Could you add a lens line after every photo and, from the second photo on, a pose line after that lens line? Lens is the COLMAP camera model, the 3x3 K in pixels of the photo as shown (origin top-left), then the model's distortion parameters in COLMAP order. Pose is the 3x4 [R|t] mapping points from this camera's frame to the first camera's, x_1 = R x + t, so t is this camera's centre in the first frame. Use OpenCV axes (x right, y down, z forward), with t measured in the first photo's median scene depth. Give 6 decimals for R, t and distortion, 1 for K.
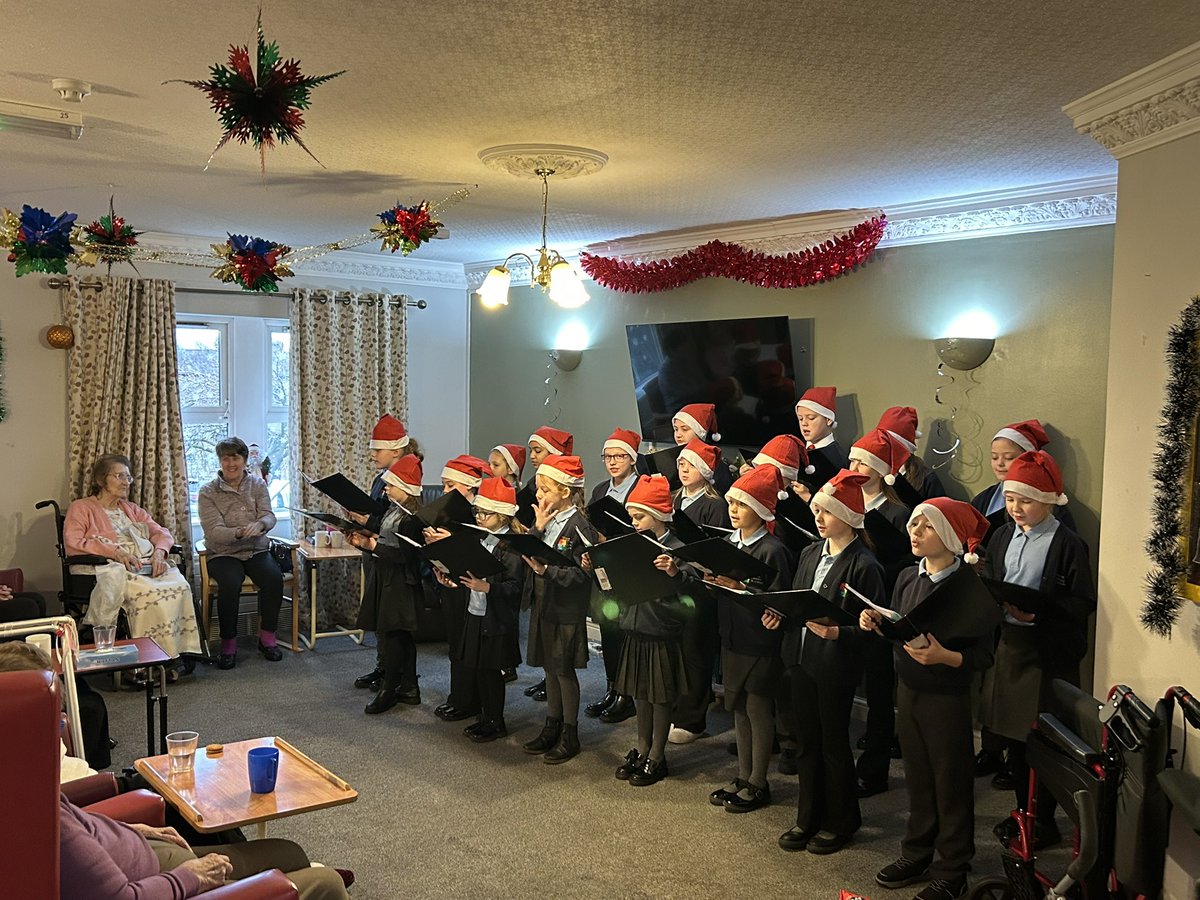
lens RADIAL K [[1100.0, 0, 600.0], [0, 1100.0, 450.0], [0, 0, 1]] dist [0.091670, -0.138312]
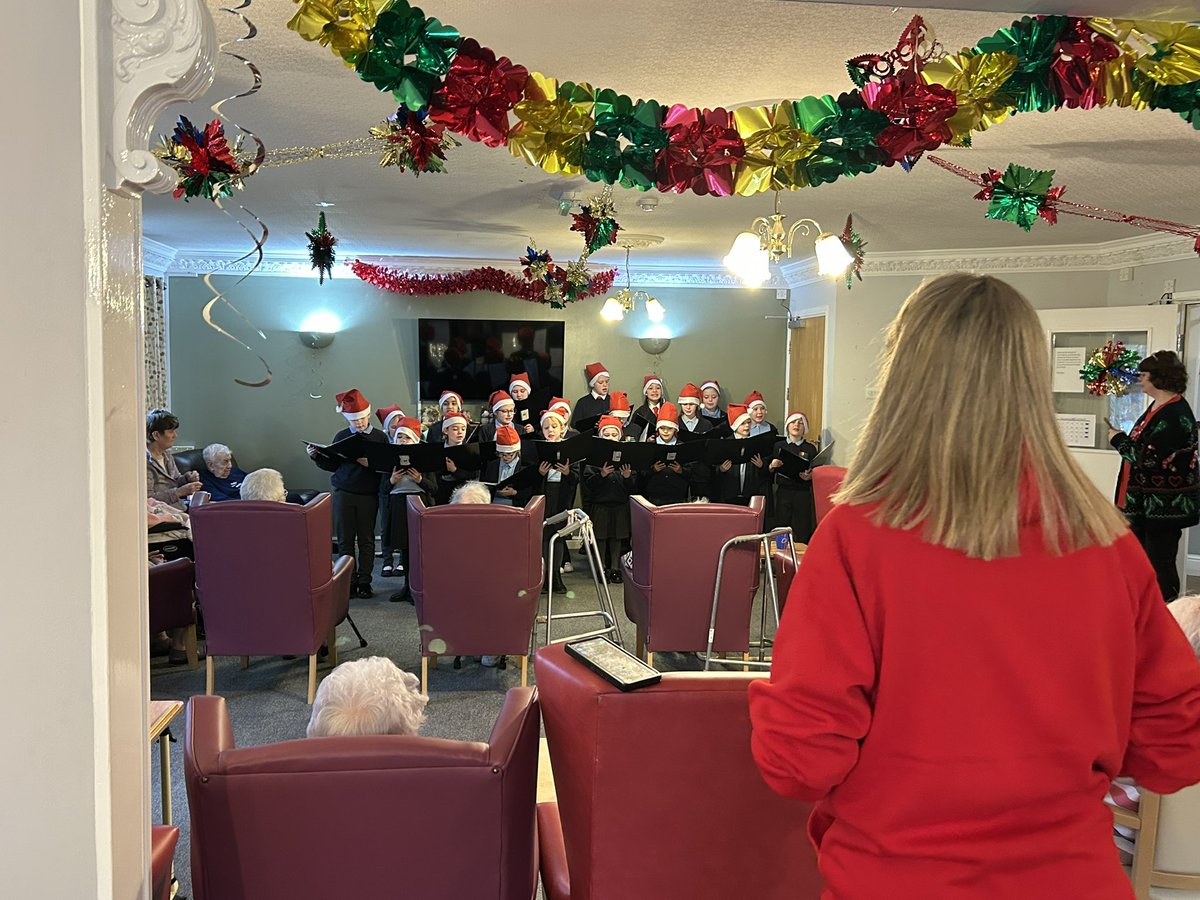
lens RADIAL K [[1033.3, 0, 600.0], [0, 1033.3, 450.0], [0, 0, 1]] dist [0.082250, -0.001678]
pose [[0.531083, -0.077524, 0.843766, -0.986123], [0.045000, 0.996981, 0.063278, -0.018694], [-0.846124, 0.004364, 0.532968, 0.091833]]
